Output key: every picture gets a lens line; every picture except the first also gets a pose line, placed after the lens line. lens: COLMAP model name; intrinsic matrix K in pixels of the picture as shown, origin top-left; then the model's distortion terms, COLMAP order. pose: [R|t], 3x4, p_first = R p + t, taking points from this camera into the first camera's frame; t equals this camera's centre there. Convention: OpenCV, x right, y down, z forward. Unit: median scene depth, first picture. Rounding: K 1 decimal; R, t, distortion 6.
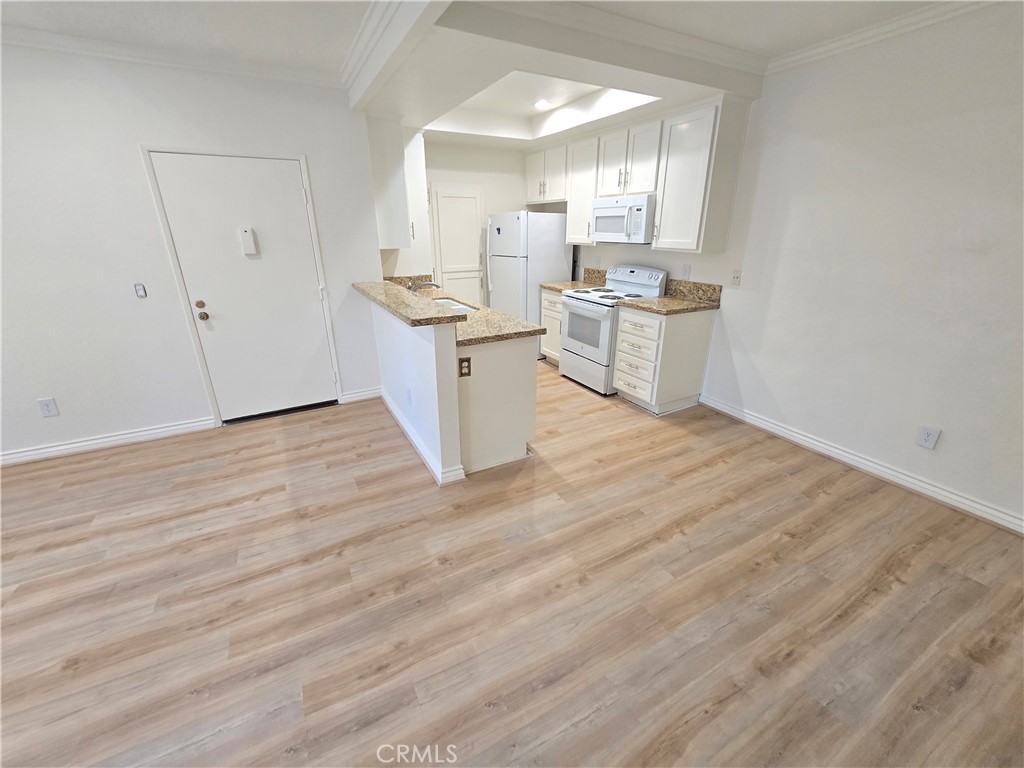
lens RADIAL K [[420.2, 0, 512.0], [0, 420.2, 384.0], [0, 0, 1]] dist [-0.001505, -0.000003]
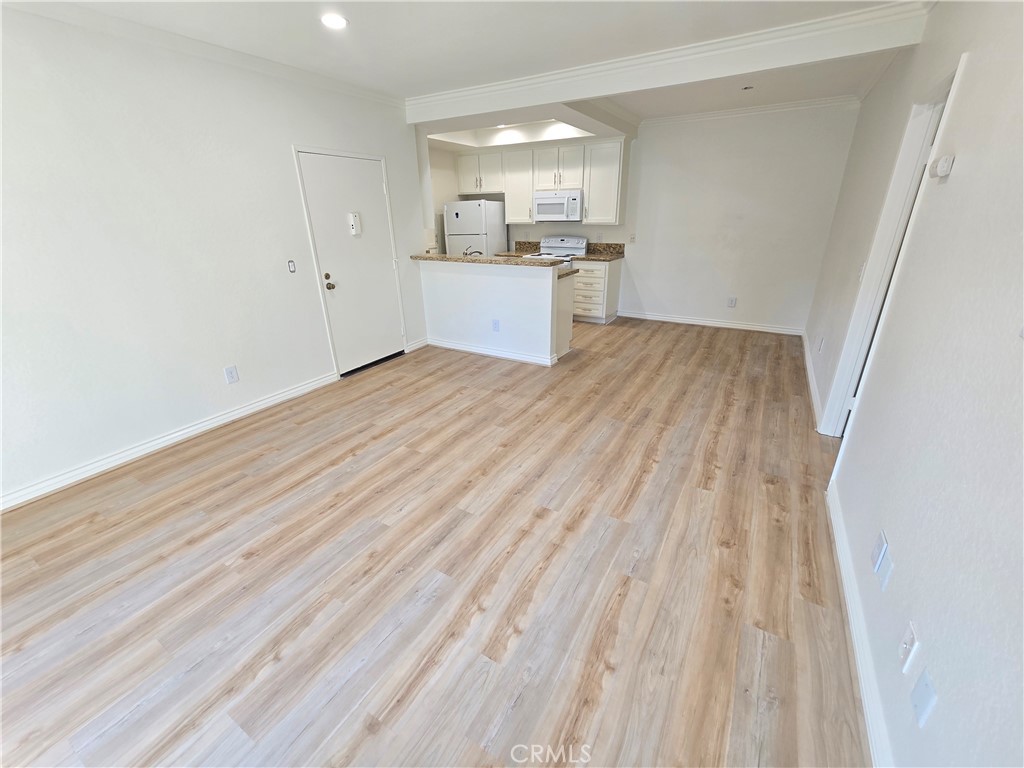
lens RADIAL K [[419.6, 0, 513.2], [0, 419.6, 387.0], [0, 0, 1]] dist [-0.000263, 0.000085]
pose [[0.861147, -0.204696, 0.465324, -0.933181], [0.190272, 0.978599, 0.078361, 0.138132], [-0.471406, 0.021057, 0.881665, -0.343021]]
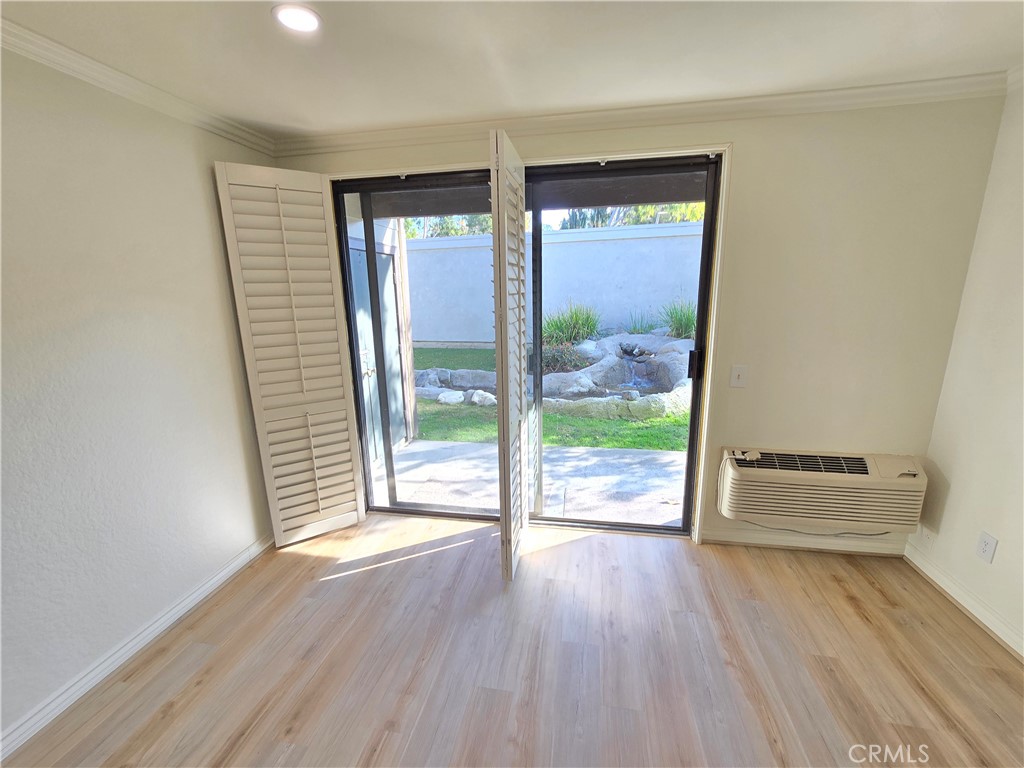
lens RADIAL K [[420.2, 0, 512.0], [0, 420.2, 384.0], [0, 0, 1]] dist [-0.001505, -0.000003]
pose [[-0.634039, 0.189033, -0.749840, -0.707175], [-0.248778, 0.868251, 0.429242, -0.154503], [0.732191, 0.458701, -0.503478, 0.300923]]
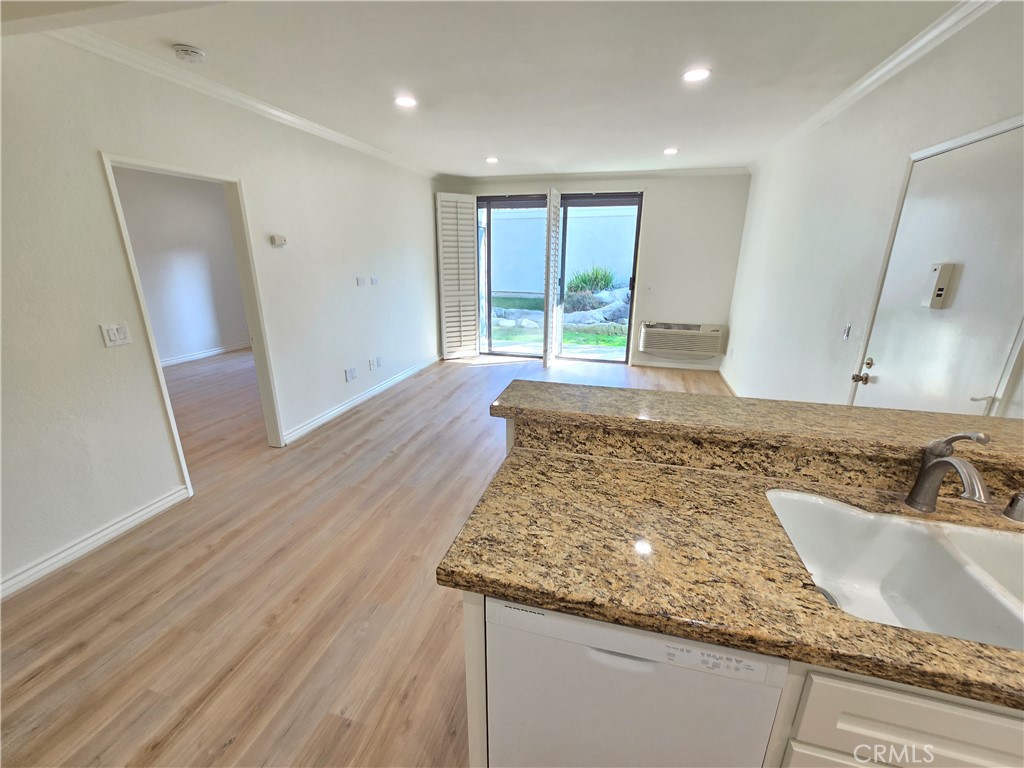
lens RADIAL K [[420.2, 0, 512.0], [0, 420.2, 384.0], [0, 0, 1]] dist [-0.001505, -0.000003]
pose [[-0.696600, 0.212733, -0.685195, 0.206024], [-0.252800, 0.821003, 0.511905, -0.381273], [0.671446, 0.529810, -0.518132, 0.992274]]
